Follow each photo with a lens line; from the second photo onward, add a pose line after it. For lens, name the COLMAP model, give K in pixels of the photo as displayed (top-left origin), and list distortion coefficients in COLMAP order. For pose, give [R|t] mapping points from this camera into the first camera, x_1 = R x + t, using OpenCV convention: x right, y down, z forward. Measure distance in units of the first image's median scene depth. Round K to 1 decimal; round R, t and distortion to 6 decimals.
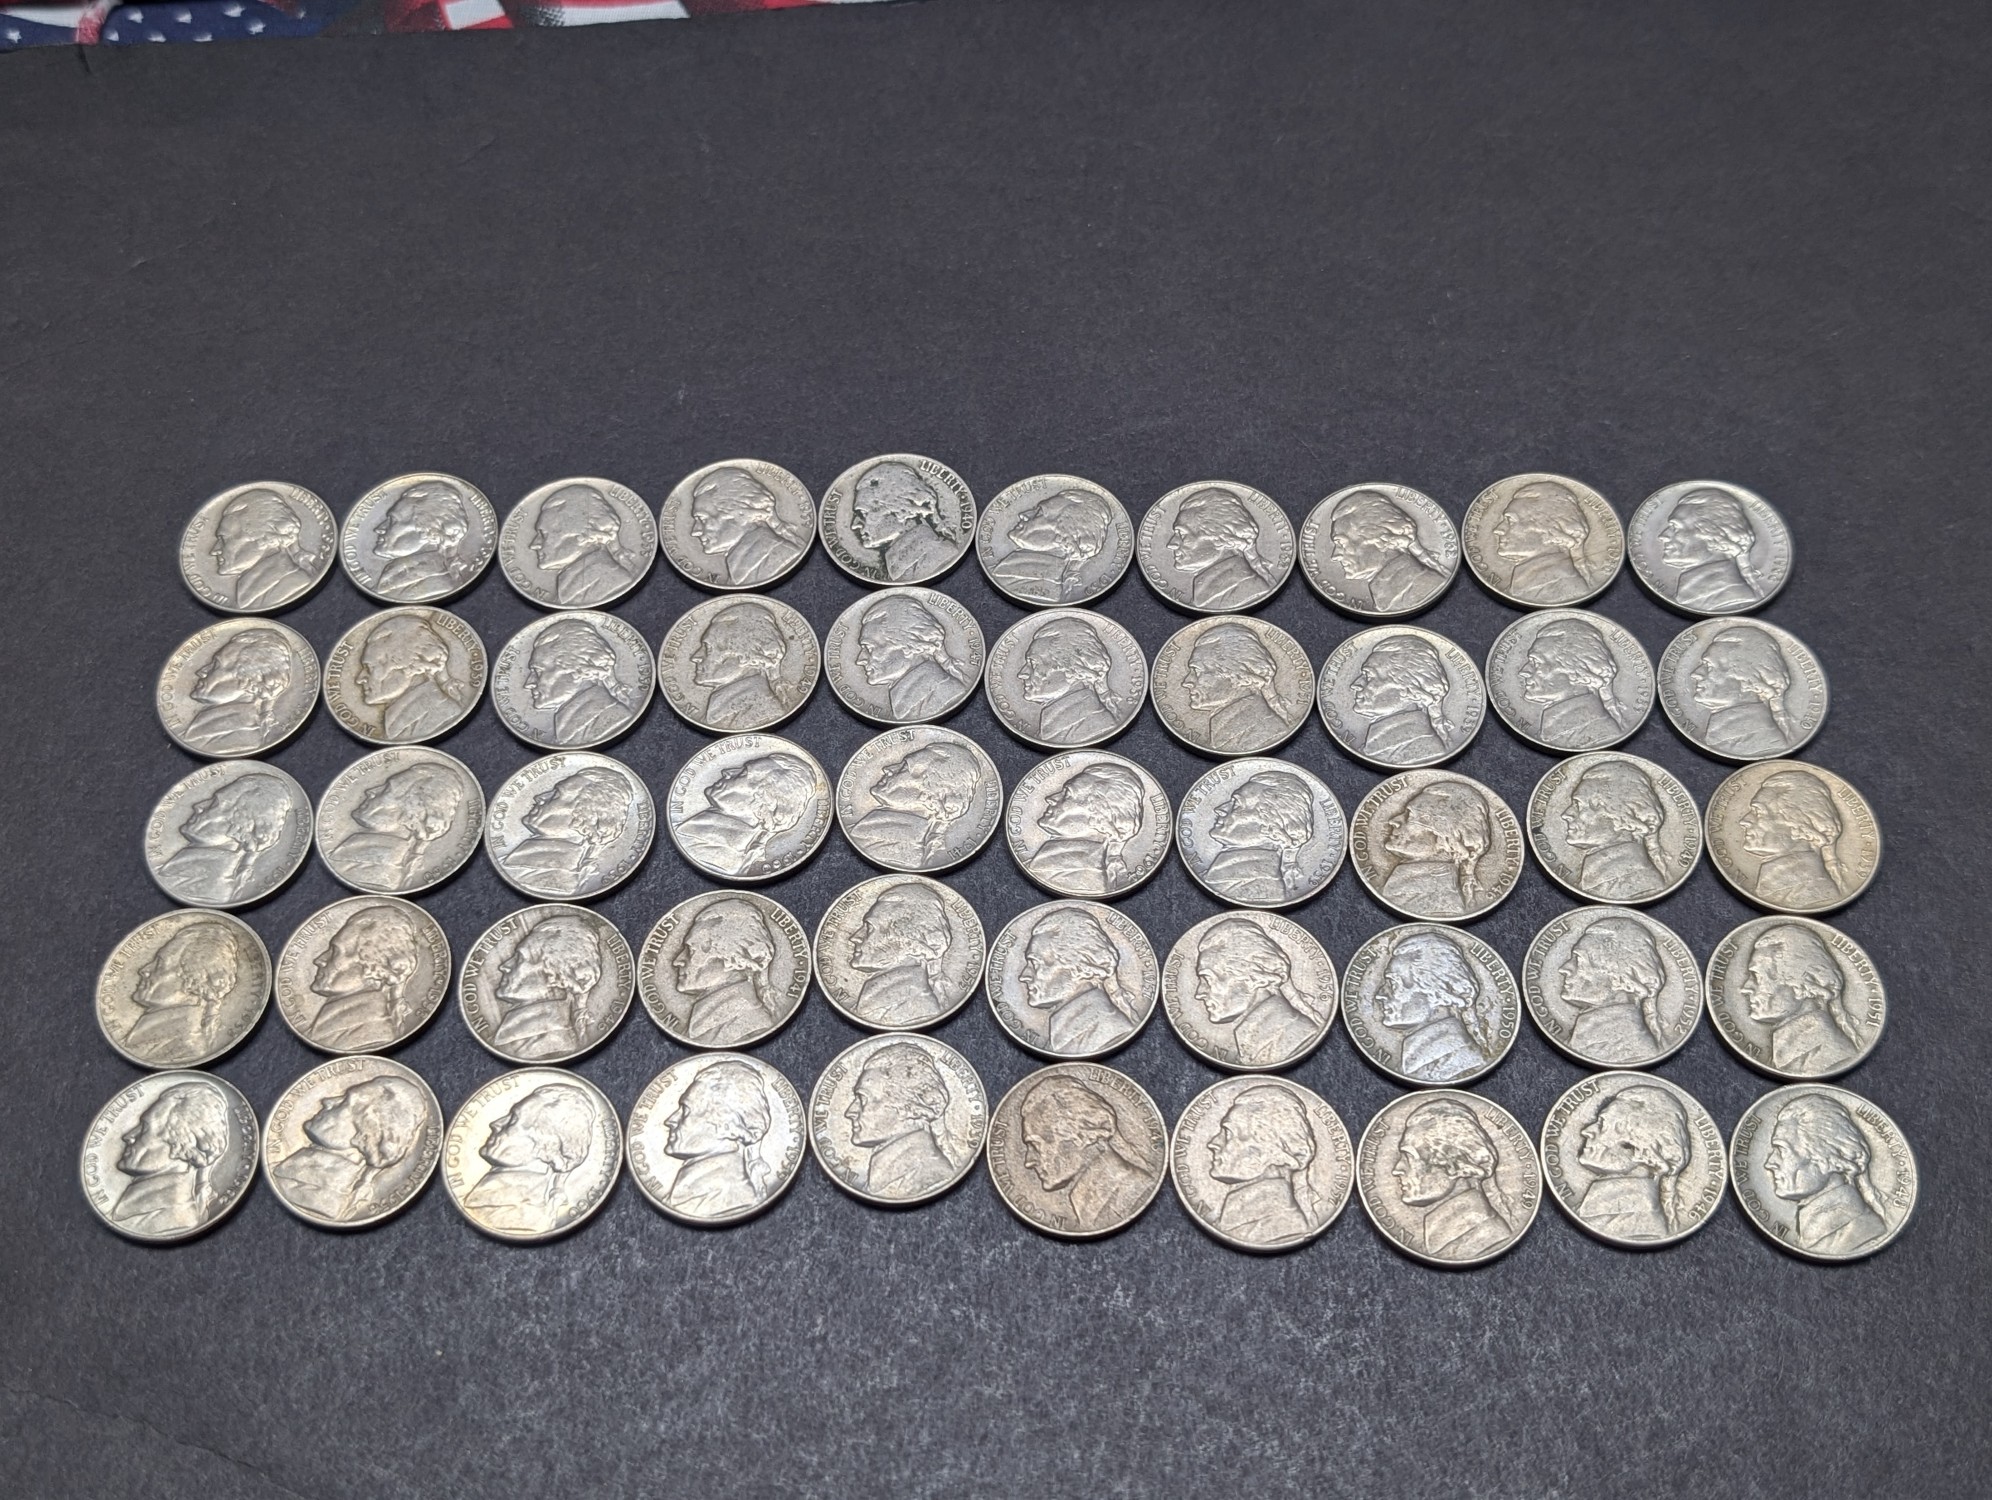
lens RADIAL K [[2282.1, 0, 948.4], [0, 2282.1, 728.0], [0, 0, 1]] dist [0.056735, -0.255849]
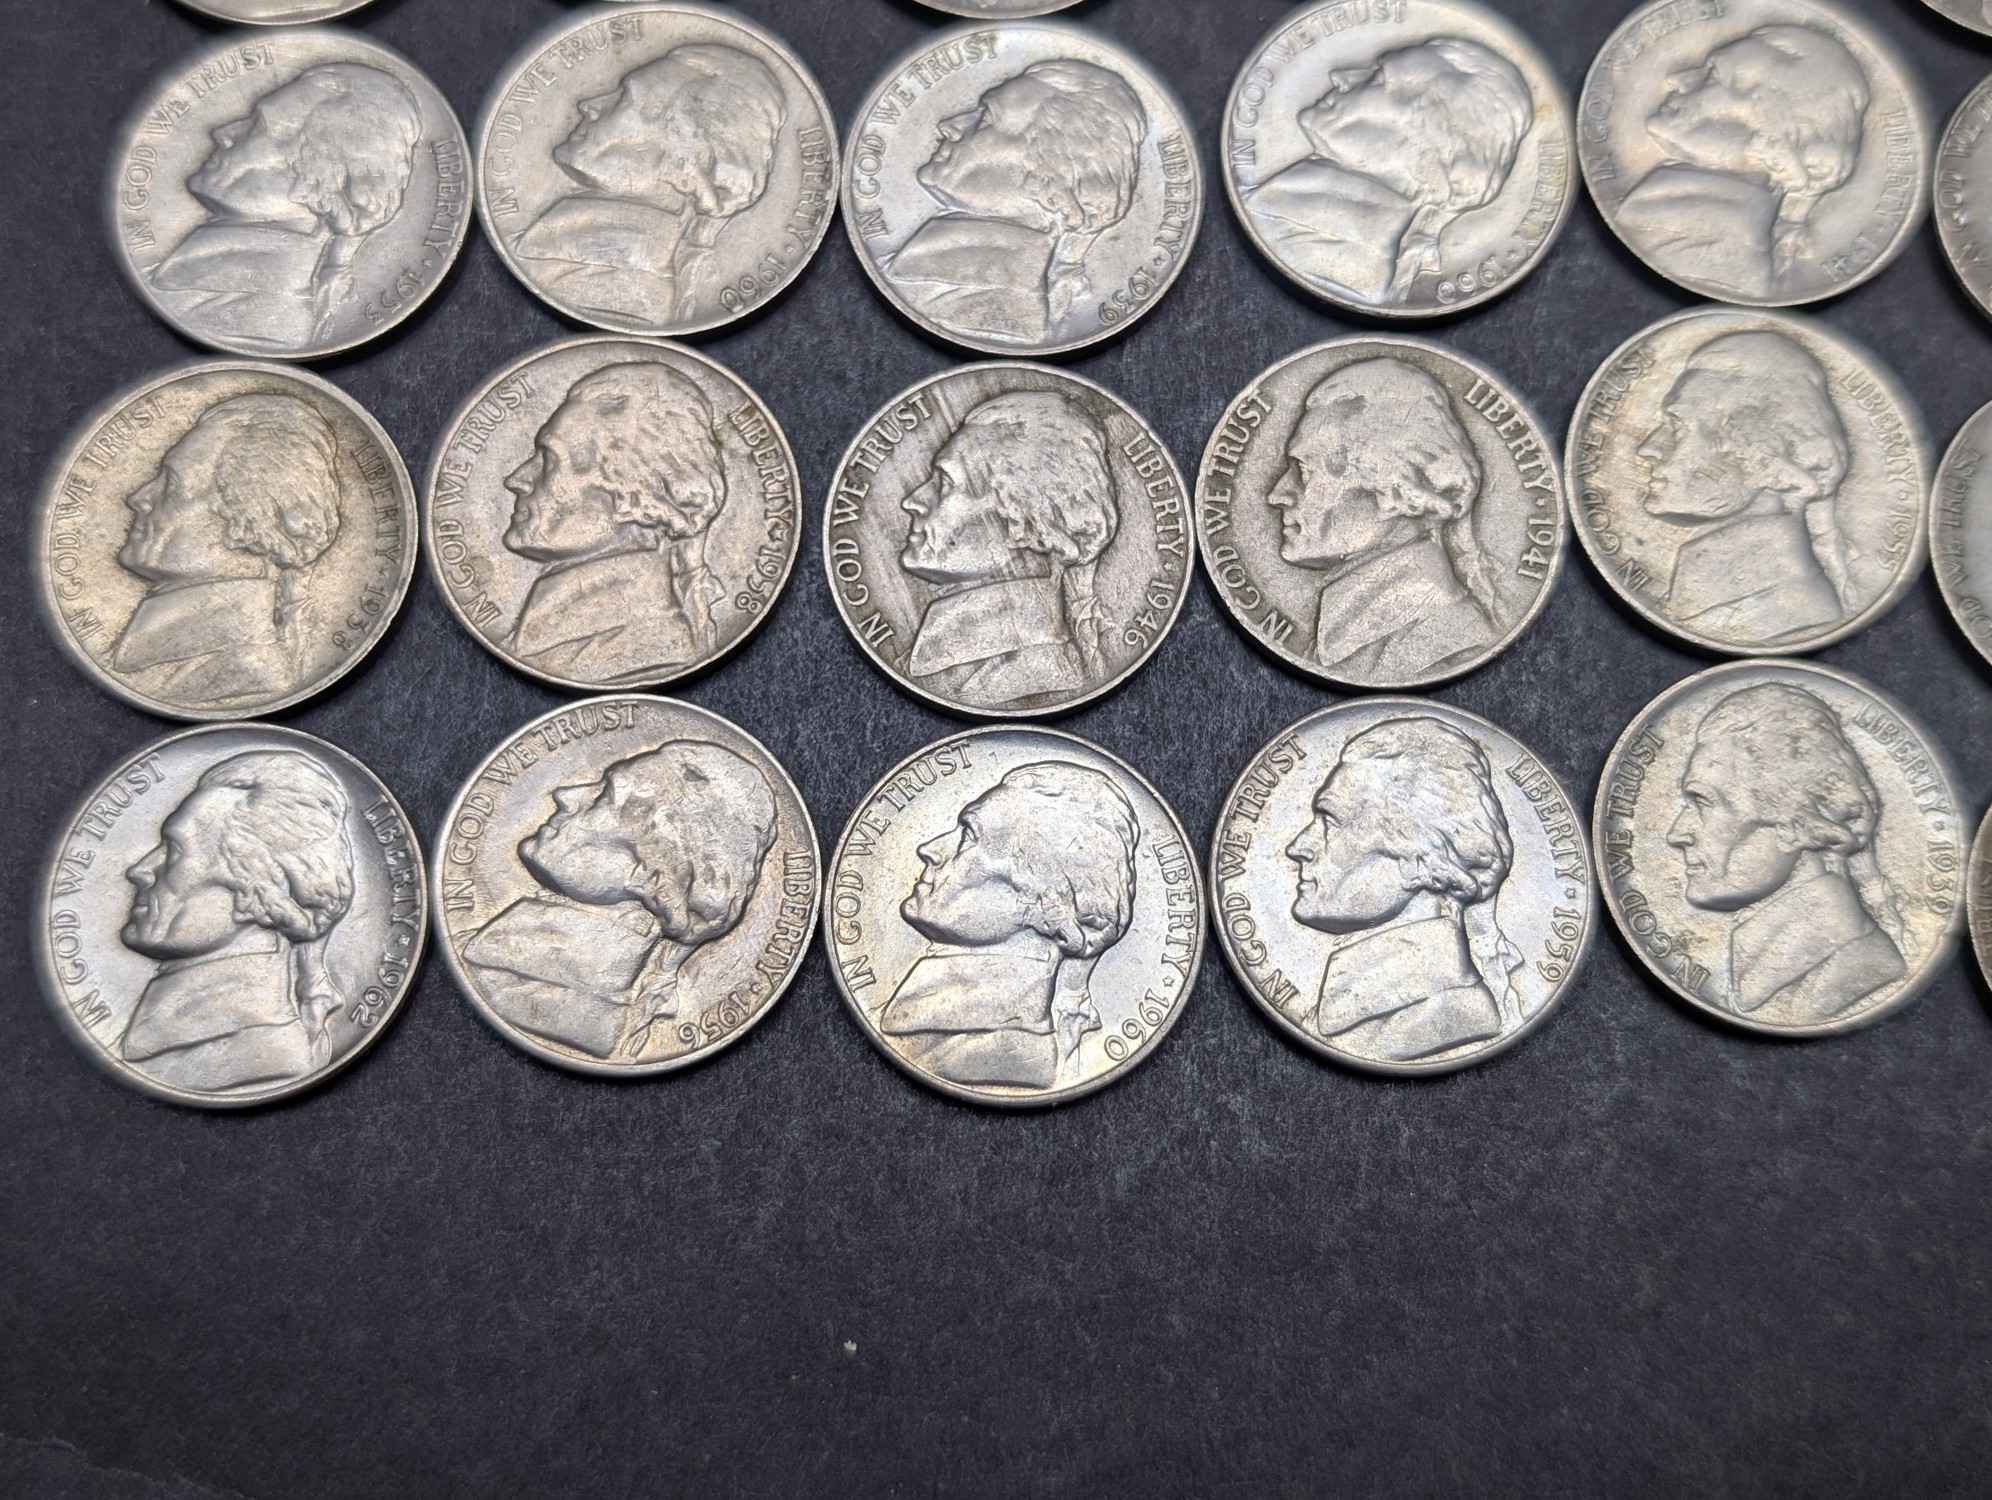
lens RADIAL K [[2282.1, 0, 1029.4], [0, 2282.1, 780.1], [0, 0, 1]] dist [0.056735, -0.255849]
pose [[0.999315, 0.008782, 0.035945, -0.182454], [-0.019509, 0.950489, 0.310144, 0.012687], [-0.031441, -0.310633, 0.950010, 0.523039]]
